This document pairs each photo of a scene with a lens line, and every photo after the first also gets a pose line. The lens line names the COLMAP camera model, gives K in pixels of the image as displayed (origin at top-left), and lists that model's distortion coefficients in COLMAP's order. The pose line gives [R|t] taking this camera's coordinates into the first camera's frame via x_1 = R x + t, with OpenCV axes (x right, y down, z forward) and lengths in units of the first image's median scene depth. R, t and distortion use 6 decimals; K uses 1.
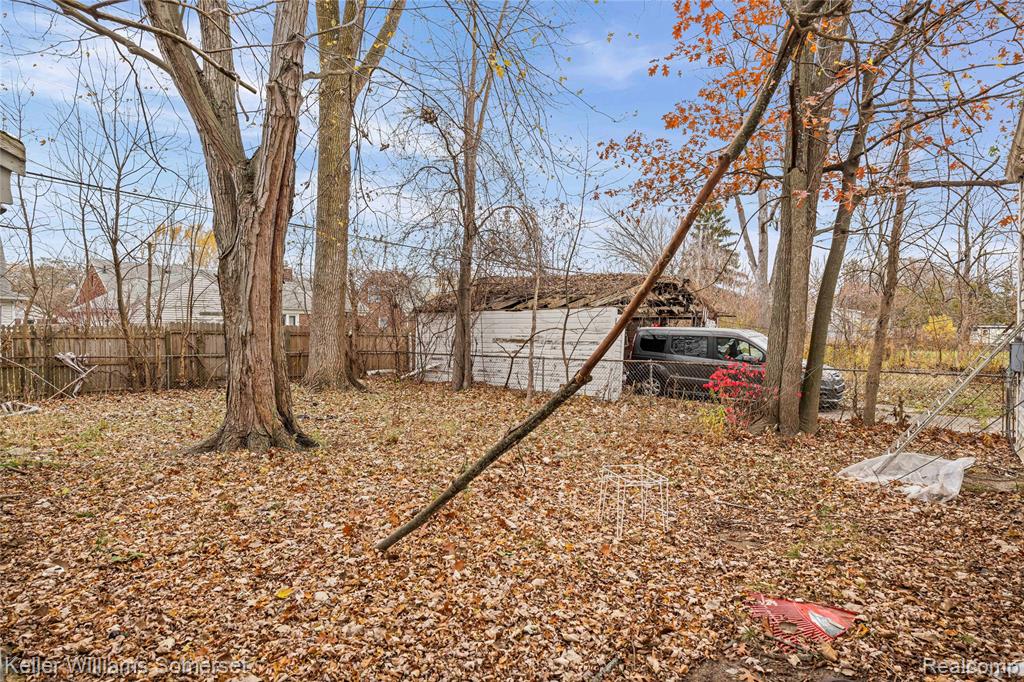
lens RADIAL K [[557.8, 0, 513.4], [0, 557.8, 338.3], [0, 0, 1]] dist [-0.000380, -0.000015]
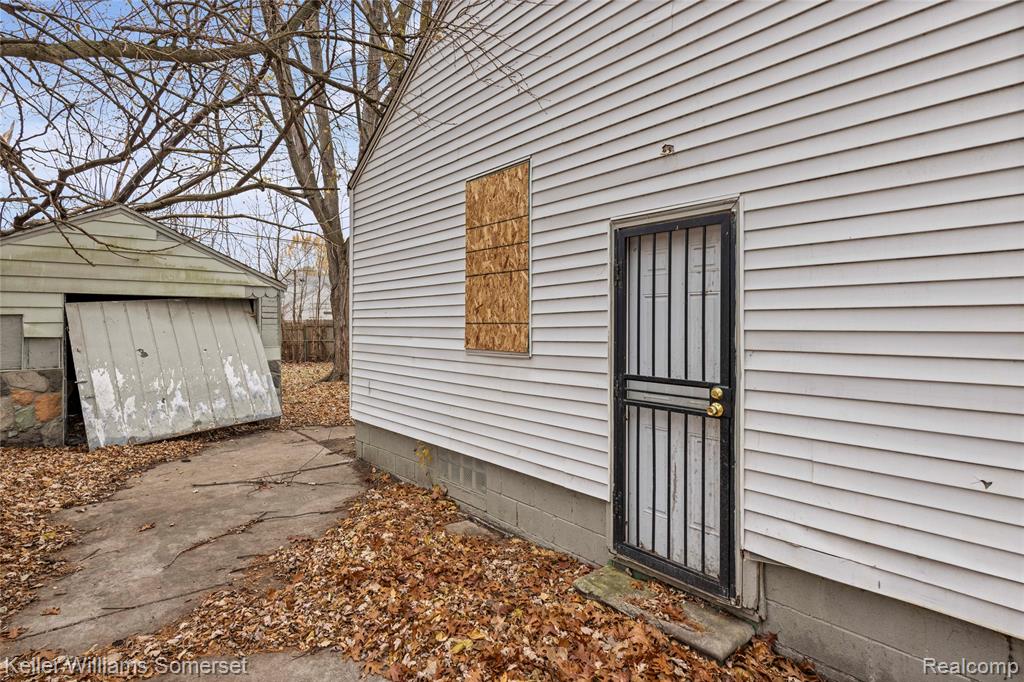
lens RADIAL K [[557.8, 0, 511.8], [0, 557.8, 336.3], [0, 0, 1]] dist [-0.000380, -0.000015]
pose [[0.981786, 0.009230, -0.189767, 0.264980], [-0.008638, 0.999955, 0.003947, 0.008214], [0.189795, -0.002236, 0.981821, -0.456623]]
